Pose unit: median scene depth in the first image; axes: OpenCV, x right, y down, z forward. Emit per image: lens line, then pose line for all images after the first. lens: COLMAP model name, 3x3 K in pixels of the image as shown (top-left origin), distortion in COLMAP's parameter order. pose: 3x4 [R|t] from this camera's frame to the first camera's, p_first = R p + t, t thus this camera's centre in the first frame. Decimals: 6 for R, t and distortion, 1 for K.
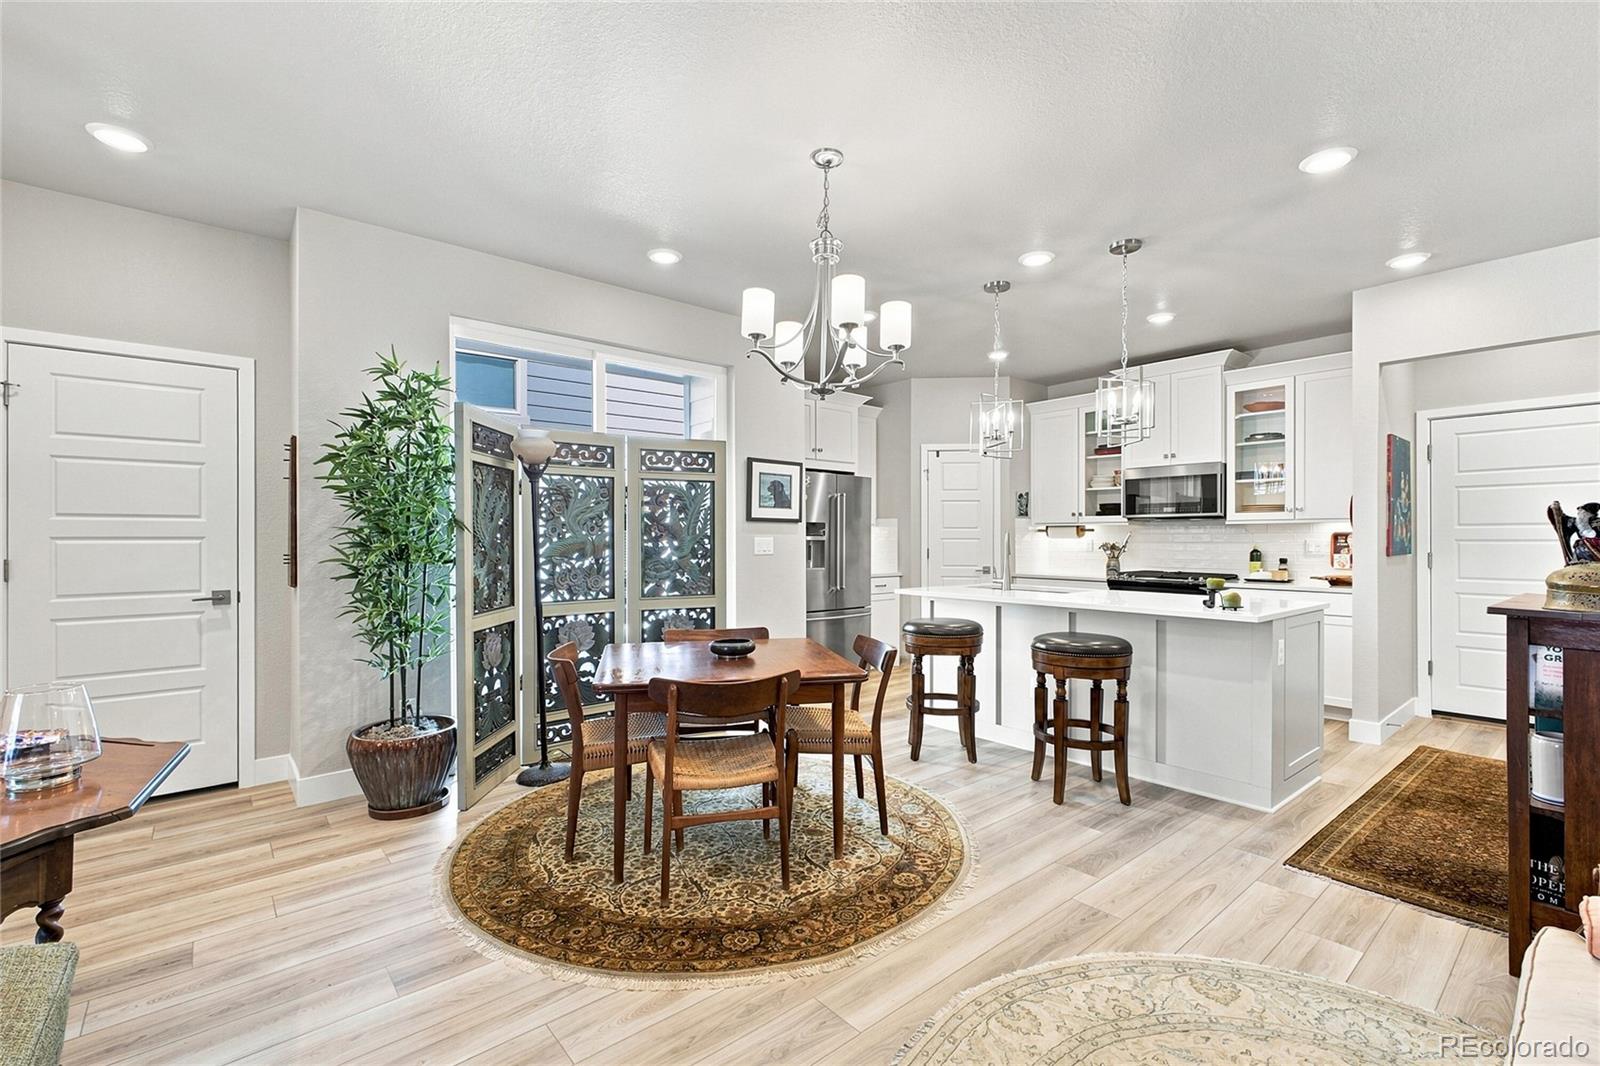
lens RADIAL K [[702.3, 0, 801.8], [0, 702.3, 536.9], [0, 0, 1]] dist [0.000306, -0.000287]
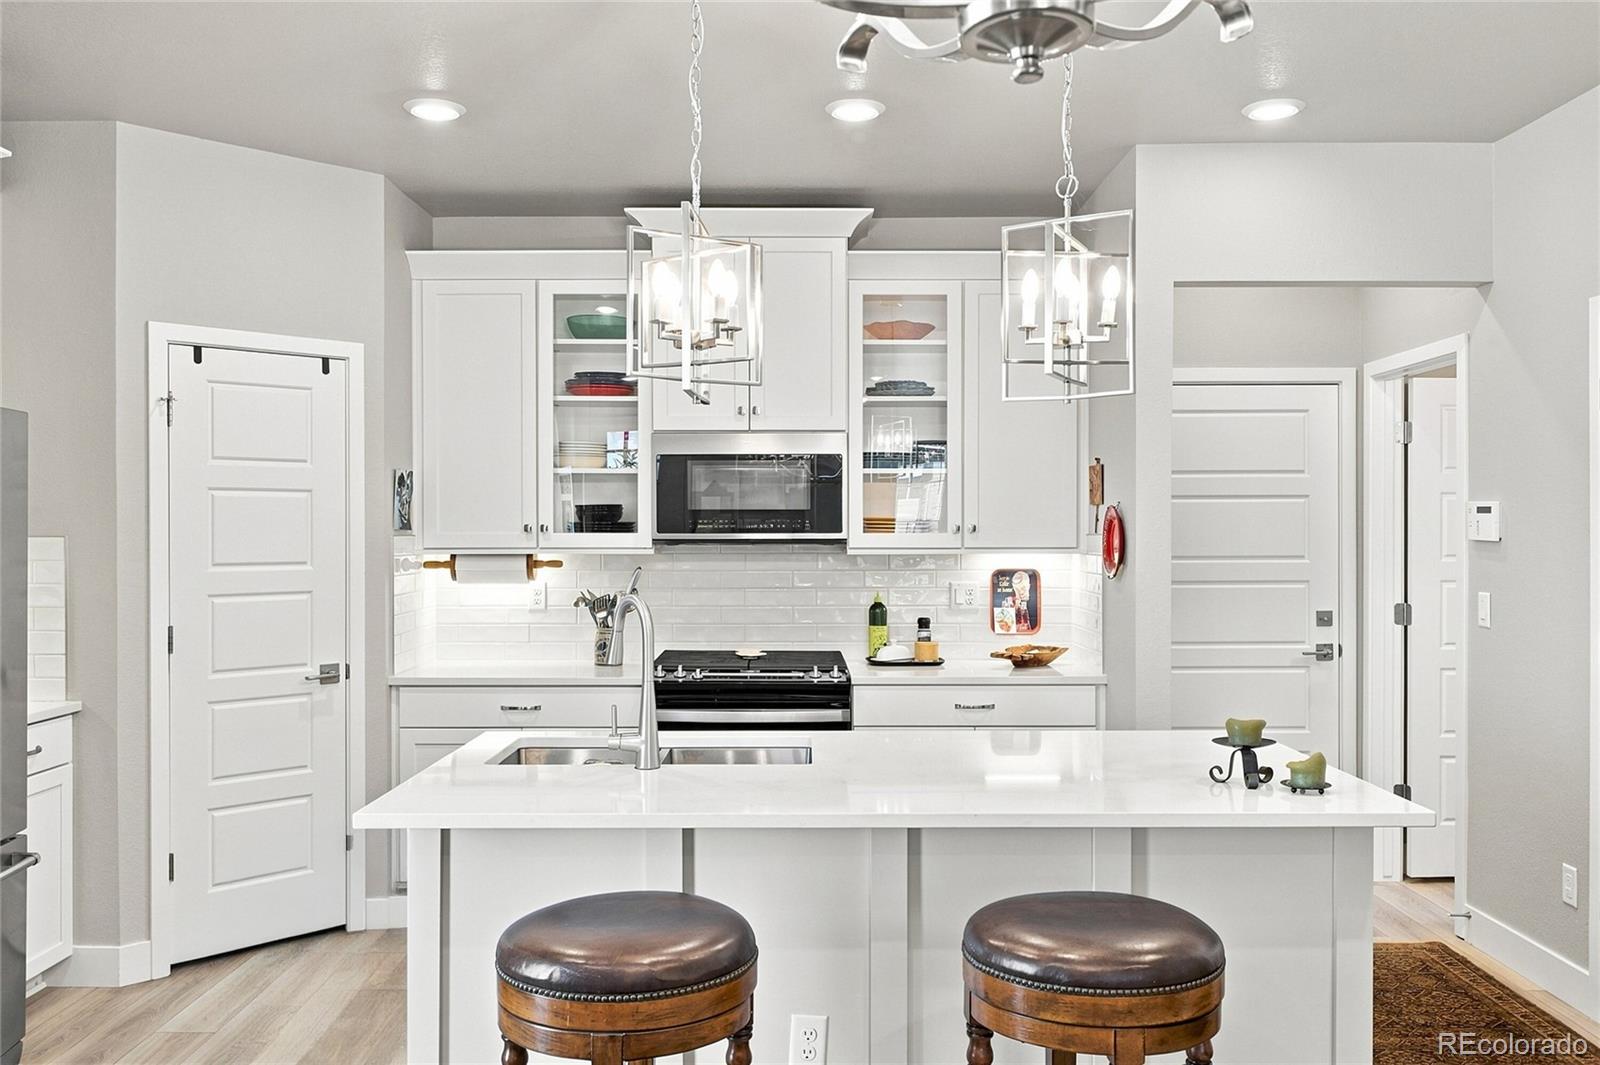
lens RADIAL K [[1324.5, 0, 798.6], [0, 1324.5, 529.4], [0, 0, 1]] dist [-0.001466, 0.001287]
pose [[0.647360, -0.002158, 0.762181, -0.151737], [0.000823, 0.999997, 0.002133, -0.041447], [-0.762184, -0.000754, 0.647361, 0.443861]]
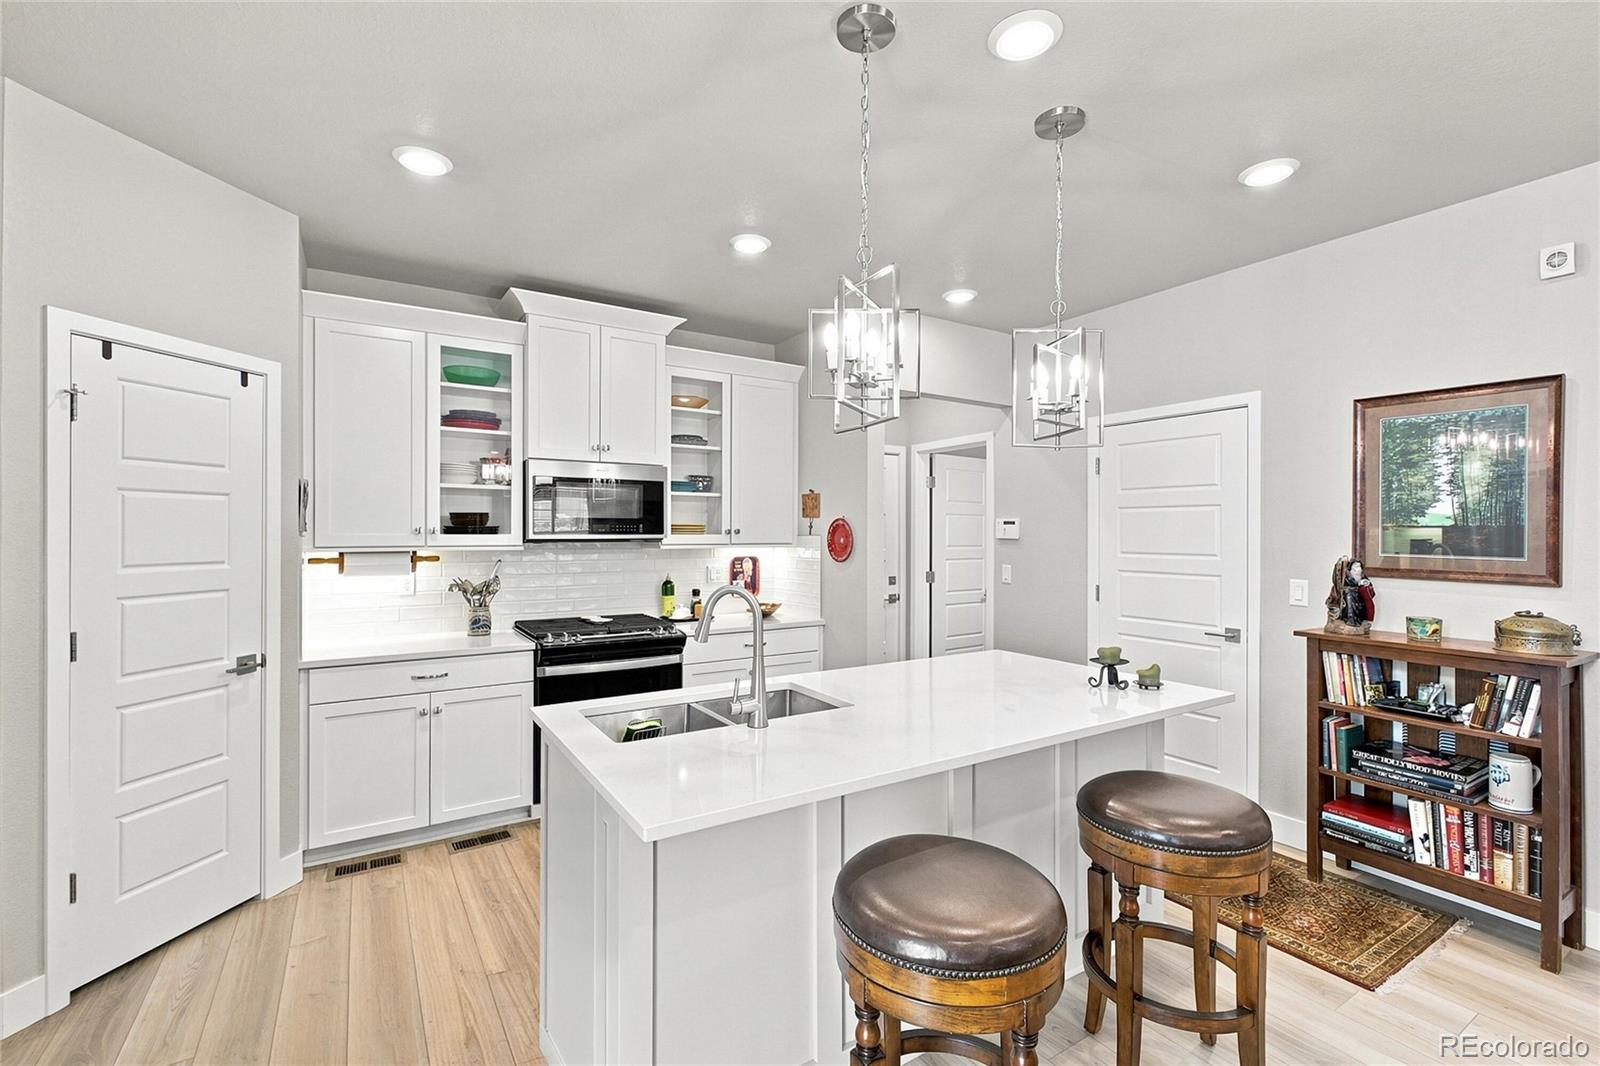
lens RADIAL K [[702.3, 0, 799.7], [0, 702.3, 530.1], [0, 0, 1]] dist [0.000306, -0.000287]
pose [[0.143053, 0.001635, 0.989714, -0.123513], [-0.003454, 0.999993, -0.001153, -0.041143], [-0.989709, -0.003254, 0.143058, 0.803186]]
